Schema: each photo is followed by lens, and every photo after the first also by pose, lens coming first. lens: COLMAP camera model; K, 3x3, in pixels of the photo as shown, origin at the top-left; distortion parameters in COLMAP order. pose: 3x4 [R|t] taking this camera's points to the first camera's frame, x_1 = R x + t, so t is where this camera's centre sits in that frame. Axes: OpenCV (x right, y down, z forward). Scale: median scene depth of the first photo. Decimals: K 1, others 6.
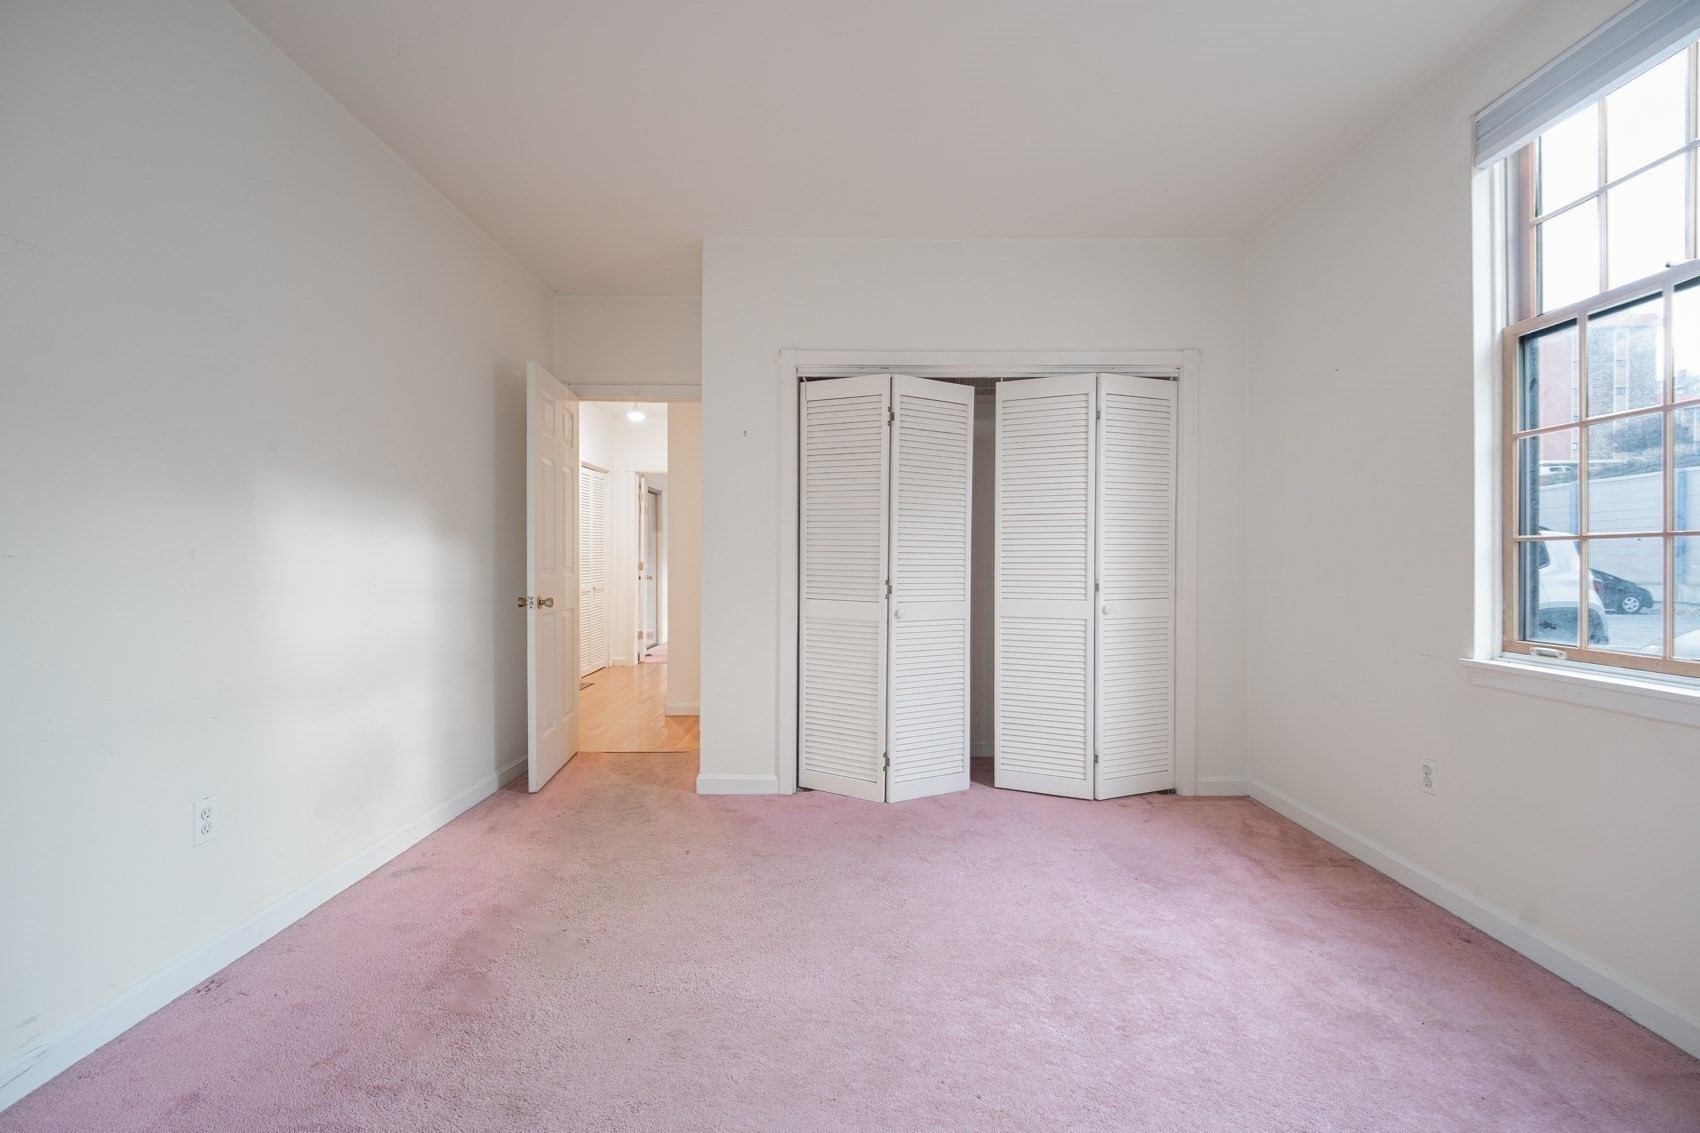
lens RADIAL K [[729.2, 0, 857.1], [0, 729.2, 555.8], [0, 0, 1]] dist [0.000408, -0.000744]
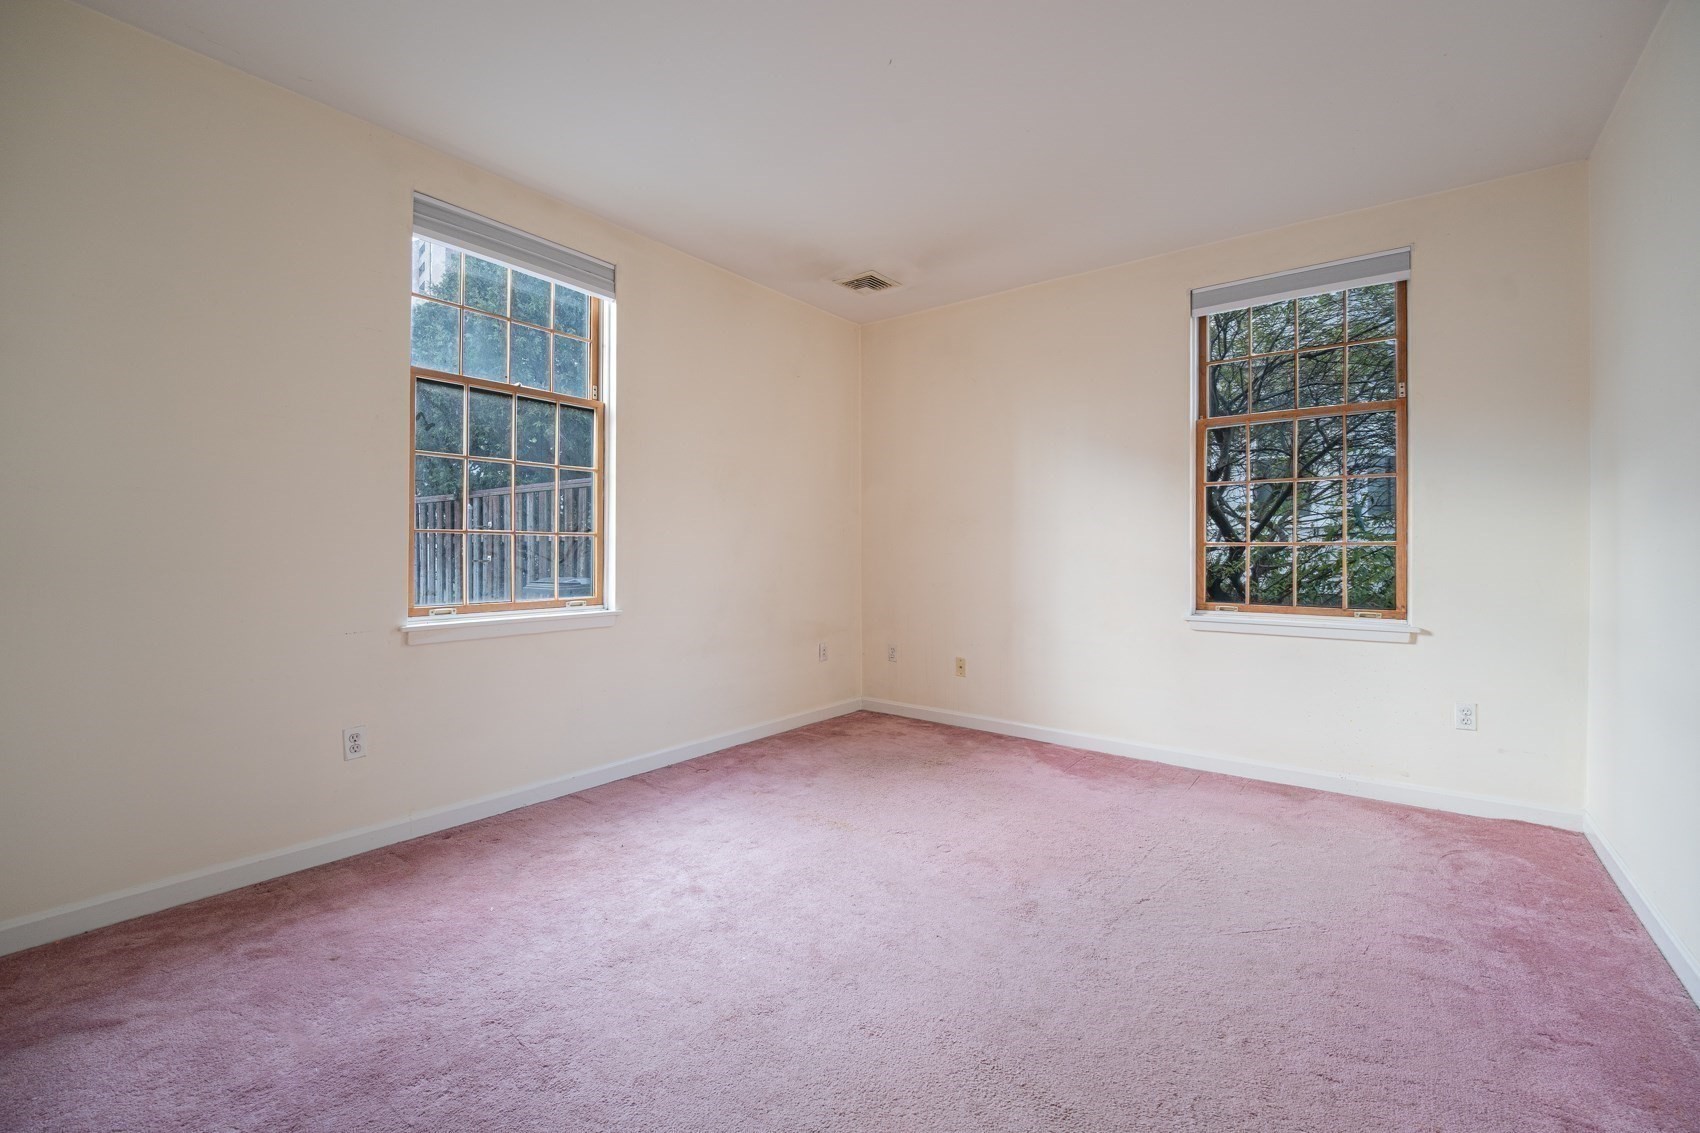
lens RADIAL K [[729.2, 0, 857.1], [0, 729.2, 555.8], [0, 0, 1]] dist [0.000408, -0.000744]
pose [[-0.792694, -0.004343, 0.609604, -0.443184], [-0.008339, 0.999958, -0.003719, 0.017948], [-0.609563, -0.008032, -0.792697, 1.304977]]
